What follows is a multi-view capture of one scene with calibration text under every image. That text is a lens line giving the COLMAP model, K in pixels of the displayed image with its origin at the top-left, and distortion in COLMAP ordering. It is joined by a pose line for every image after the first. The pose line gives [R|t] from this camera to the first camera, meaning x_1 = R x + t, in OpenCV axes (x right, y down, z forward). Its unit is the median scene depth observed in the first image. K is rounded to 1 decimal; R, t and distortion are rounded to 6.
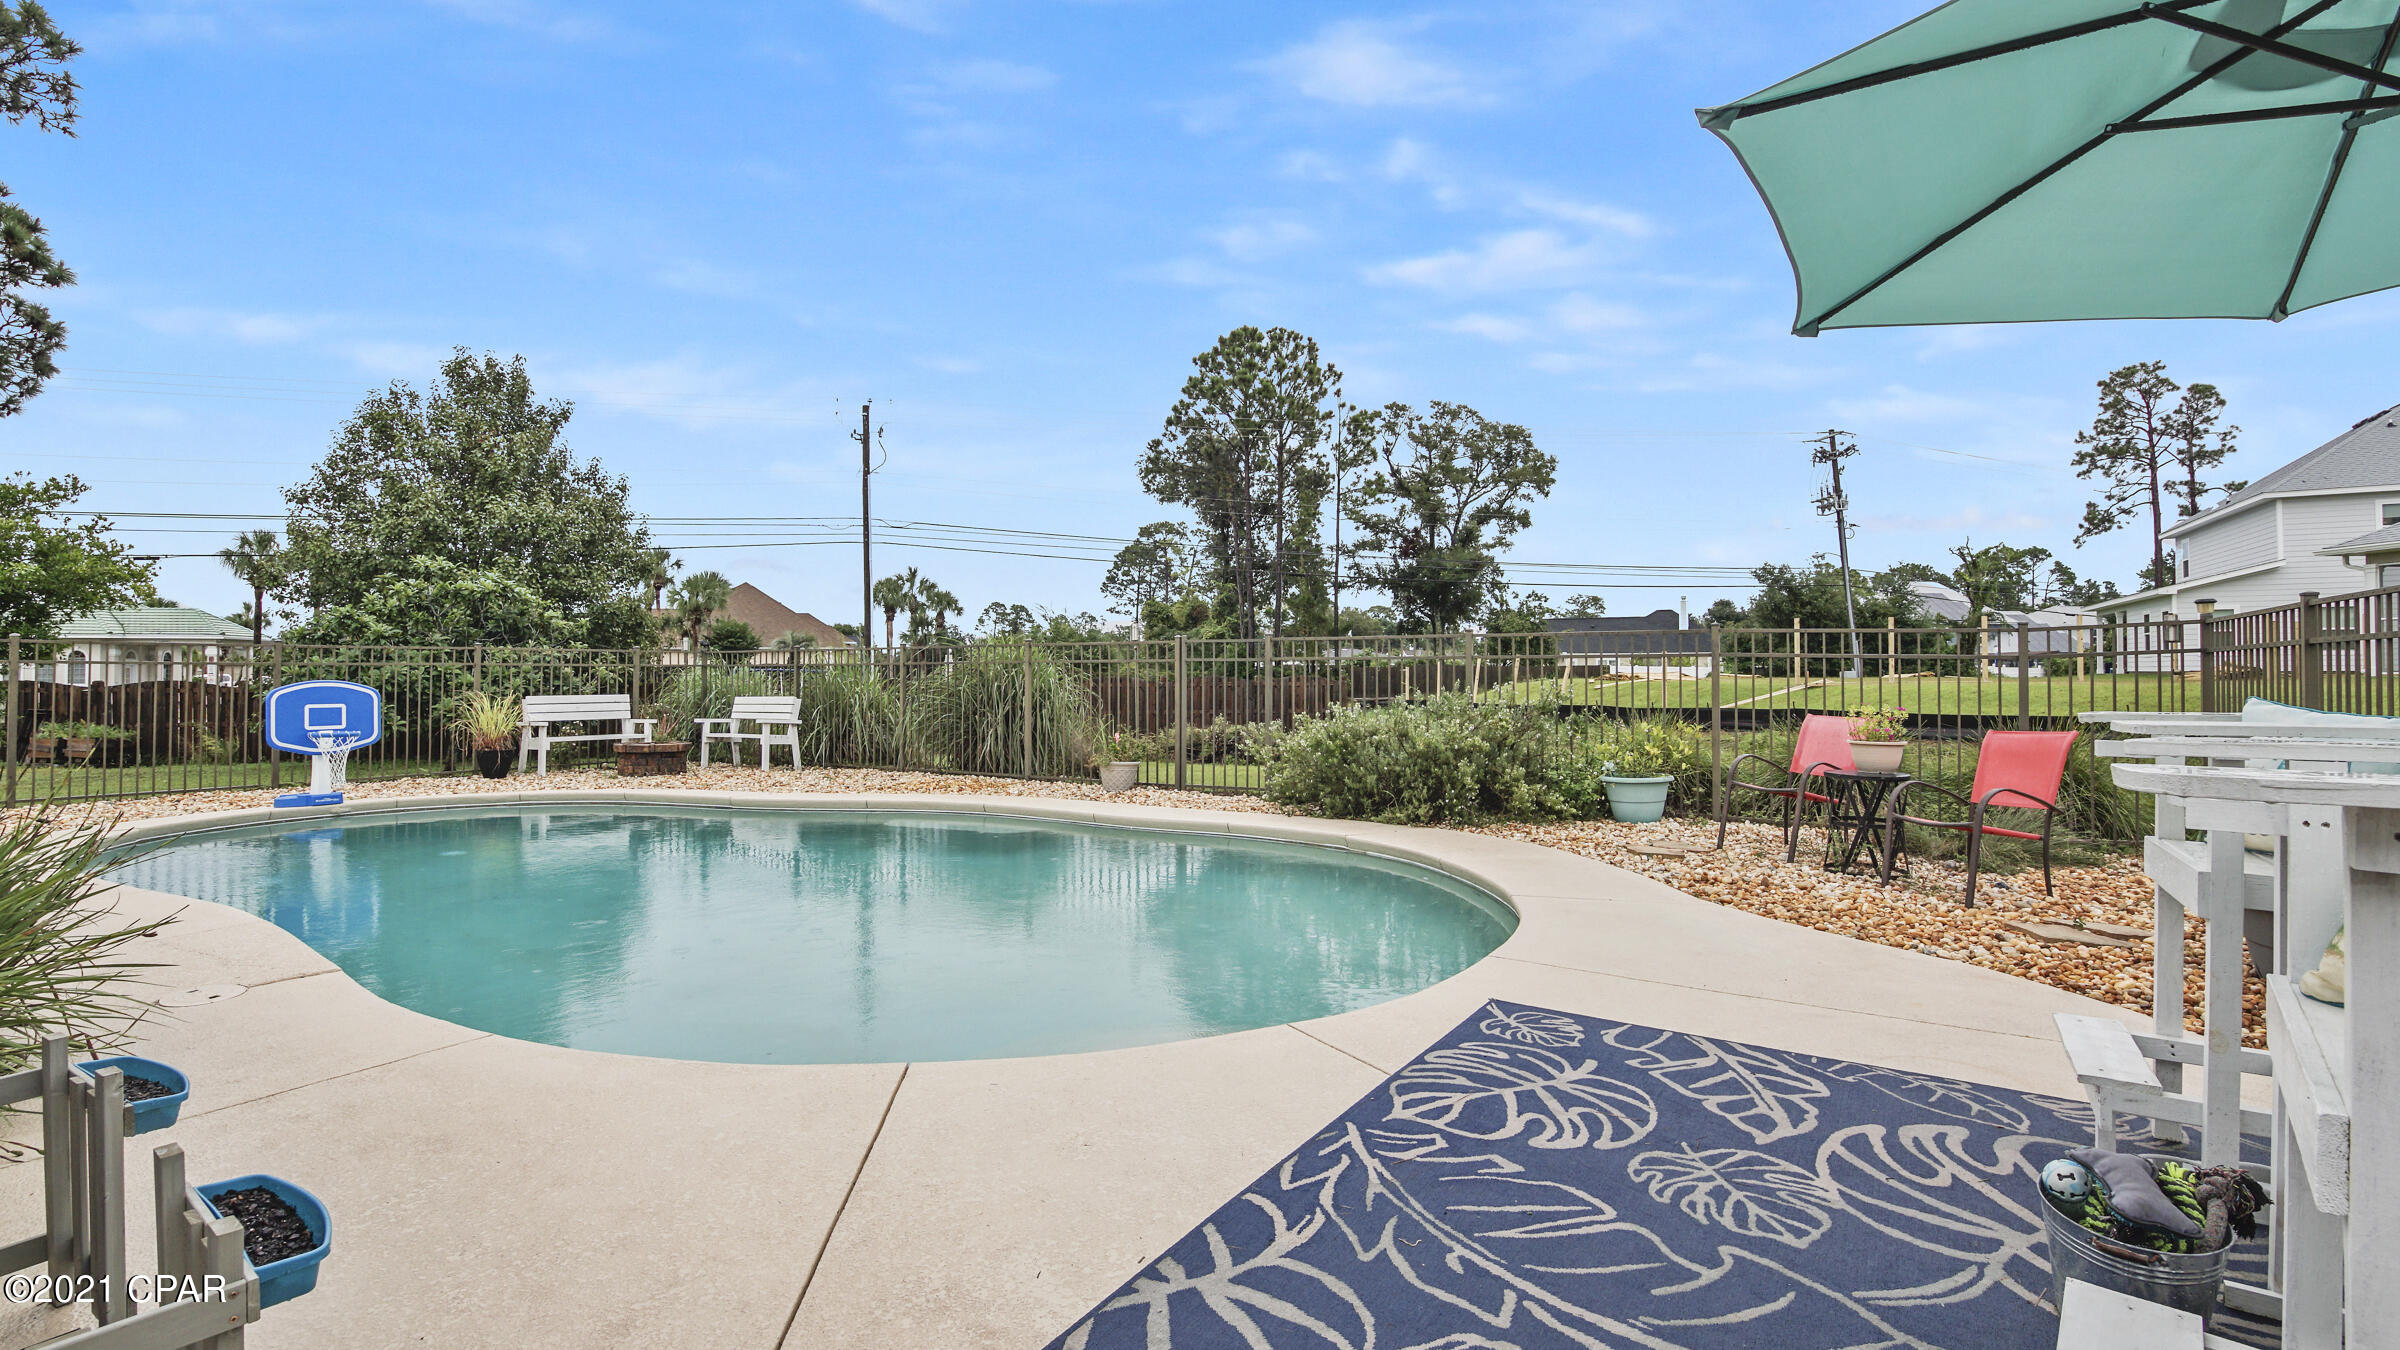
lens RADIAL K [[1076.1, 0, 1192.6], [0, 1076.1, 667.4], [0, 0, 1]] dist [-0.027944, 0.001331]
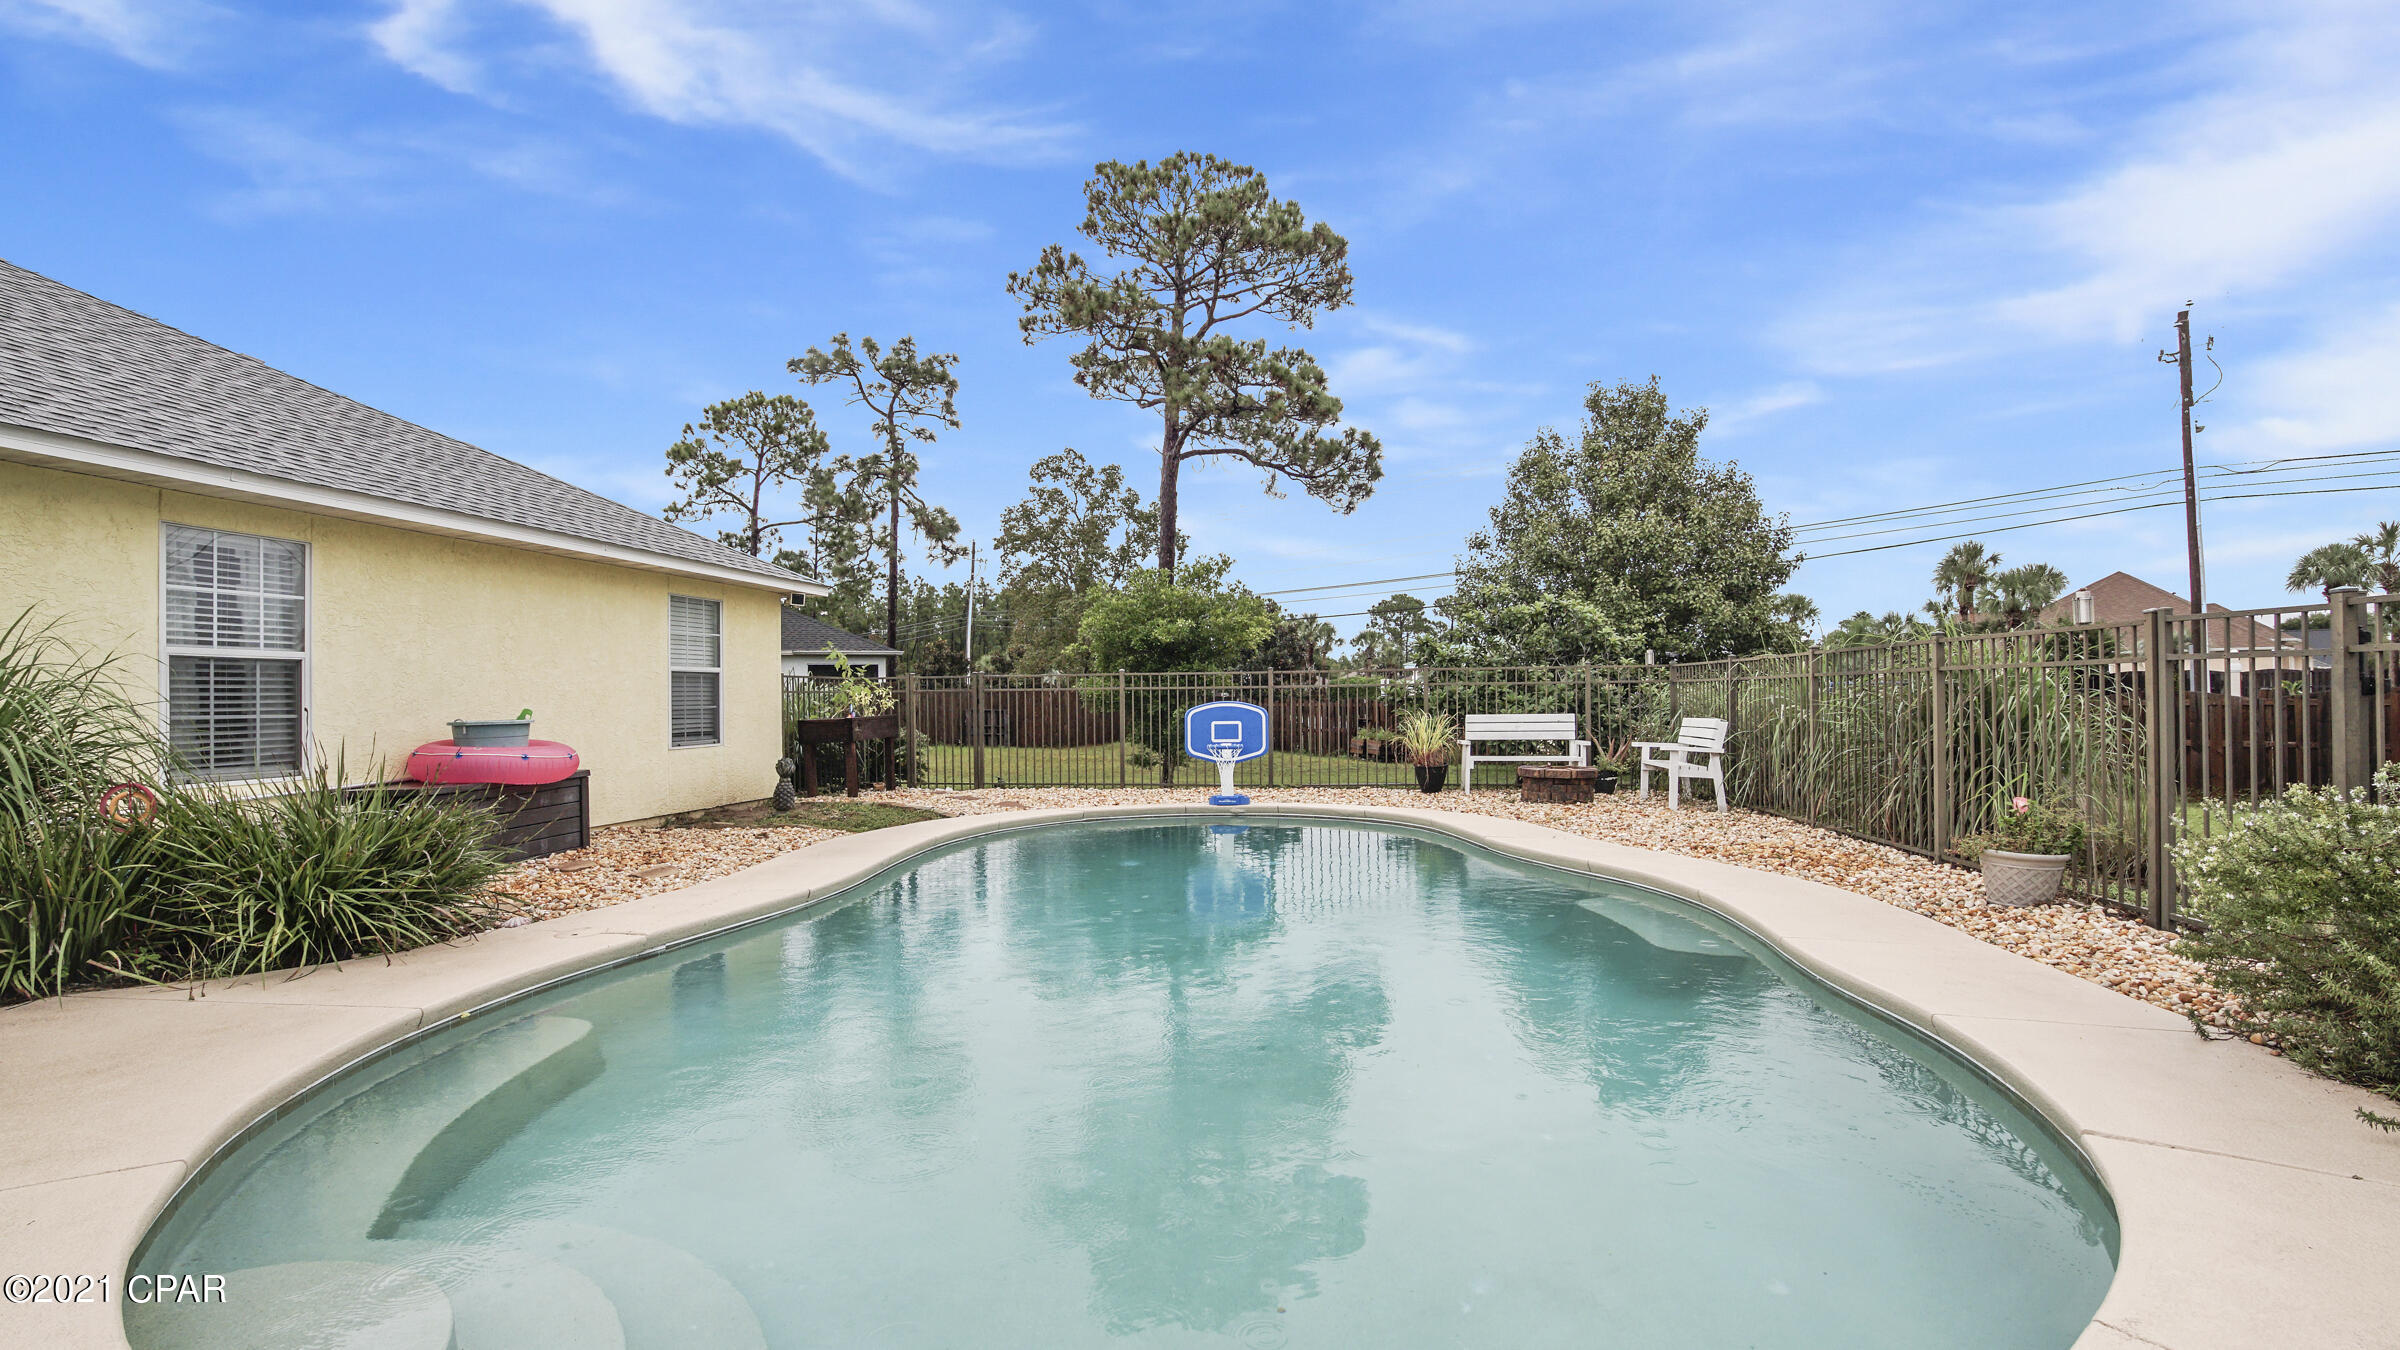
lens RADIAL K [[1076.1, 0, 1192.6], [0, 1076.1, 667.4], [0, 0, 1]] dist [-0.027944, 0.001331]
pose [[0.409656, -0.027453, -0.911827, 0.039458], [0.016301, 0.999608, -0.022772, 0.000178], [0.912095, -0.005535, 0.409943, 0.065561]]
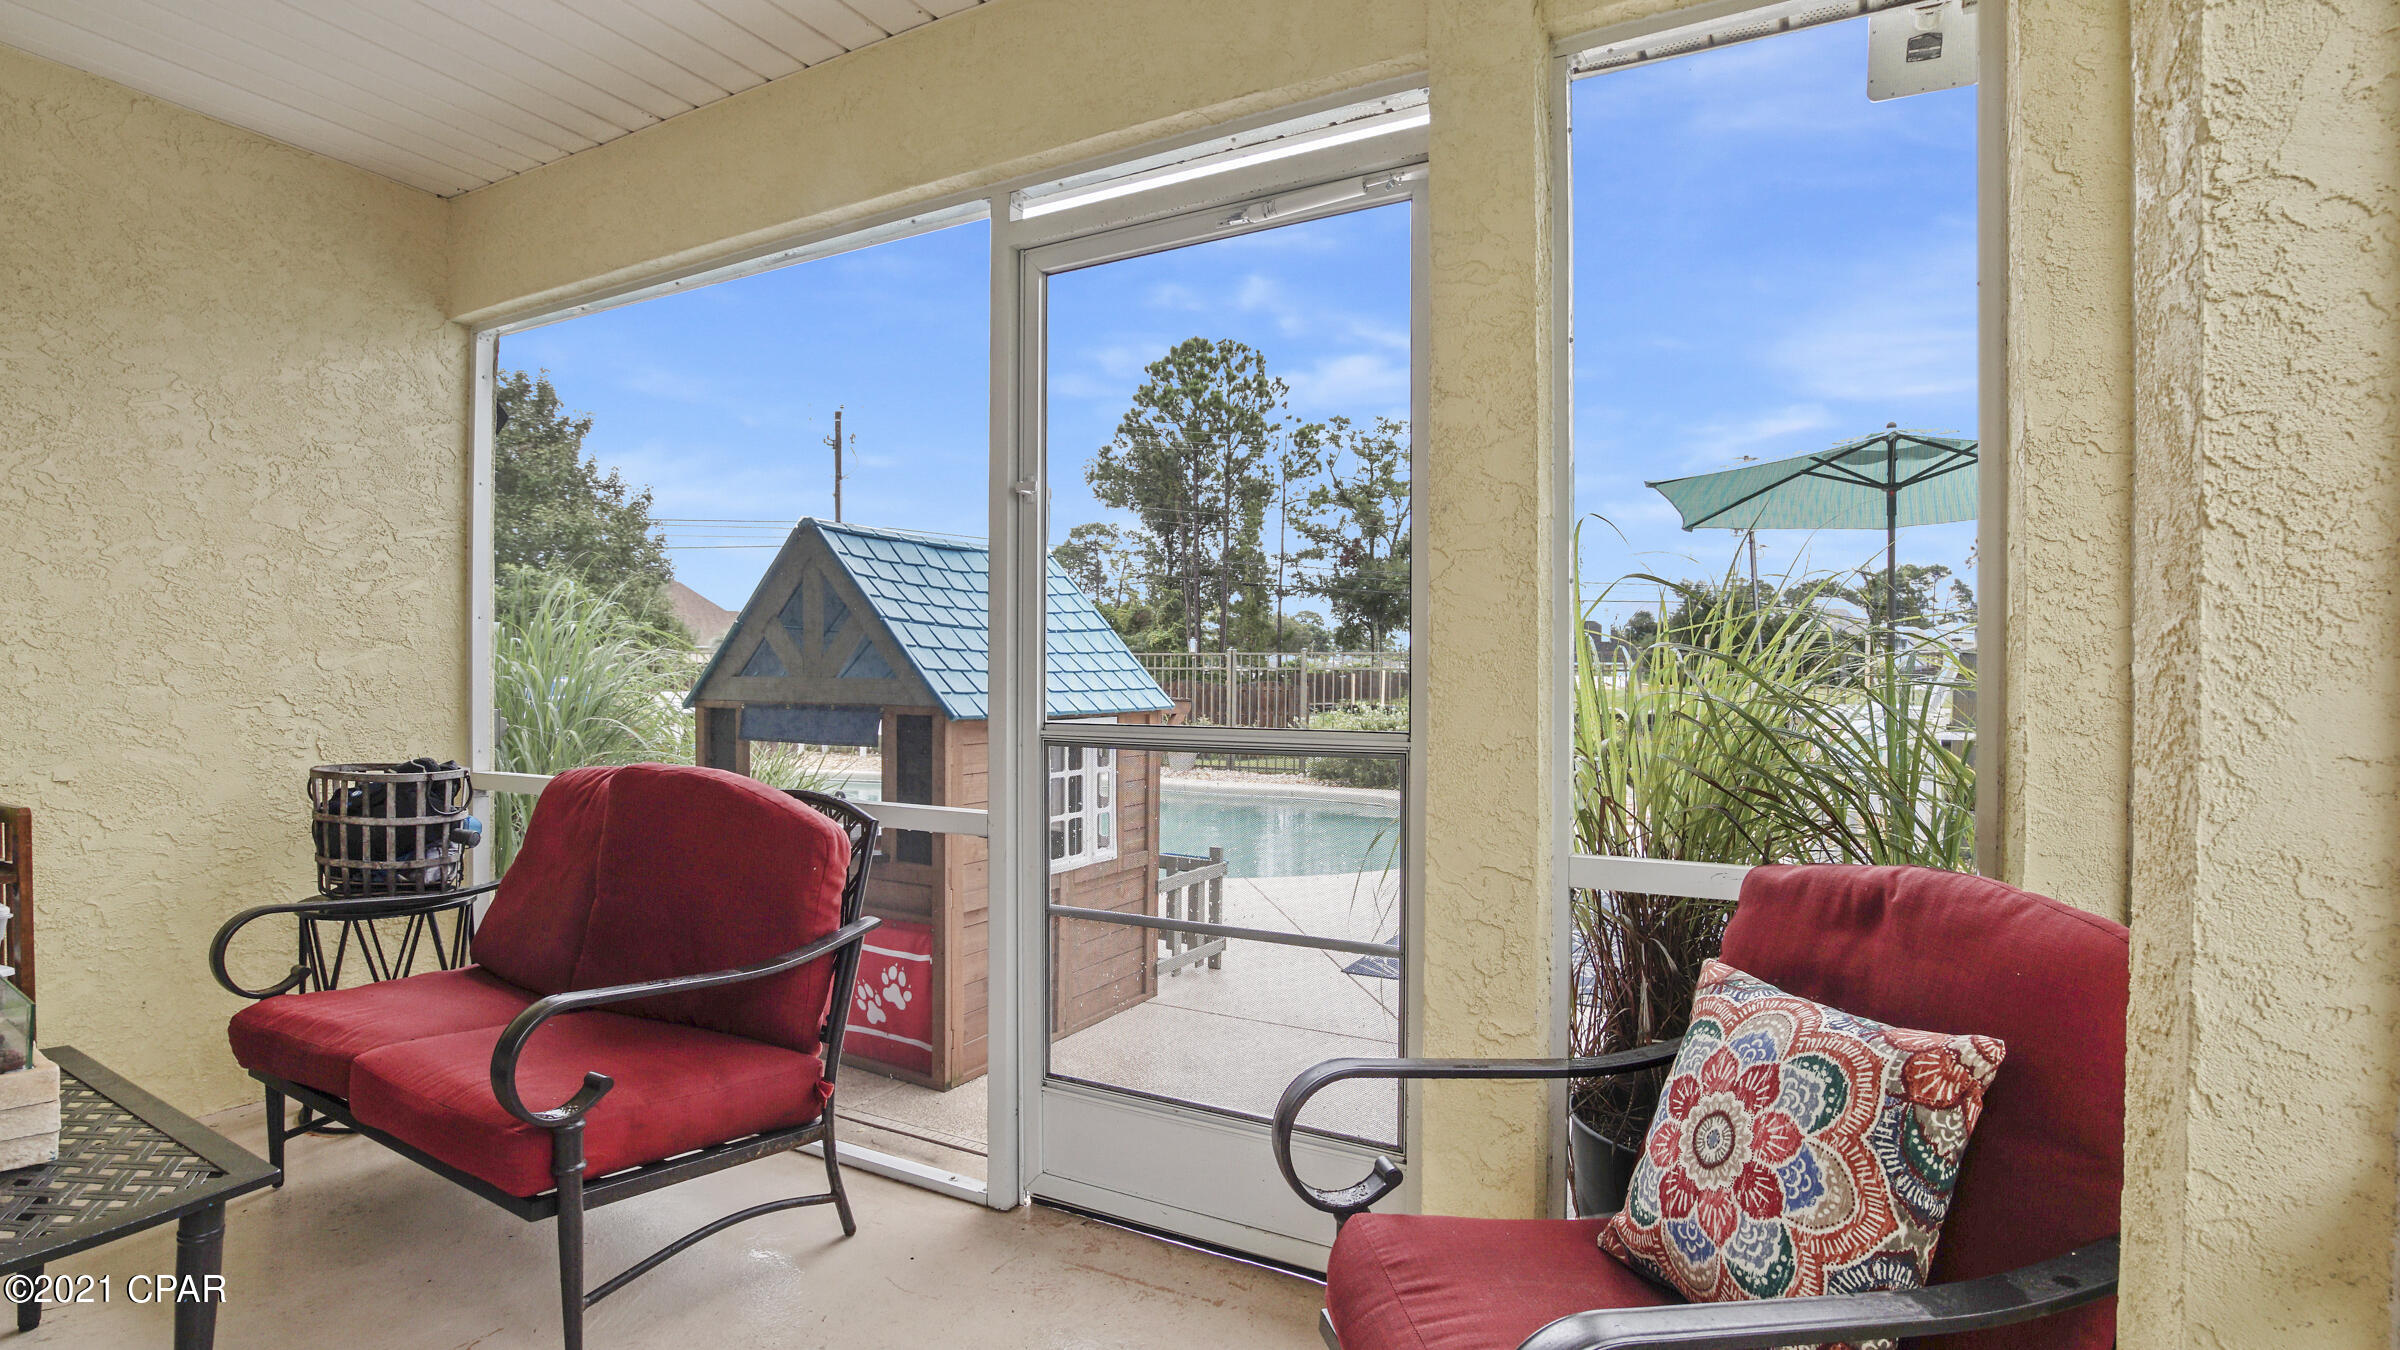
lens RADIAL K [[1131.5, 0, 1203.5], [0, 1131.5, 689.9], [0, 0, 1]] dist [-0.030957, 0.000251]
pose [[0.995993, 0.009862, 0.088883, -0.034044], [-0.011271, 0.999818, 0.015366, -0.000185], [-0.088715, -0.016306, 0.995924, -0.067157]]
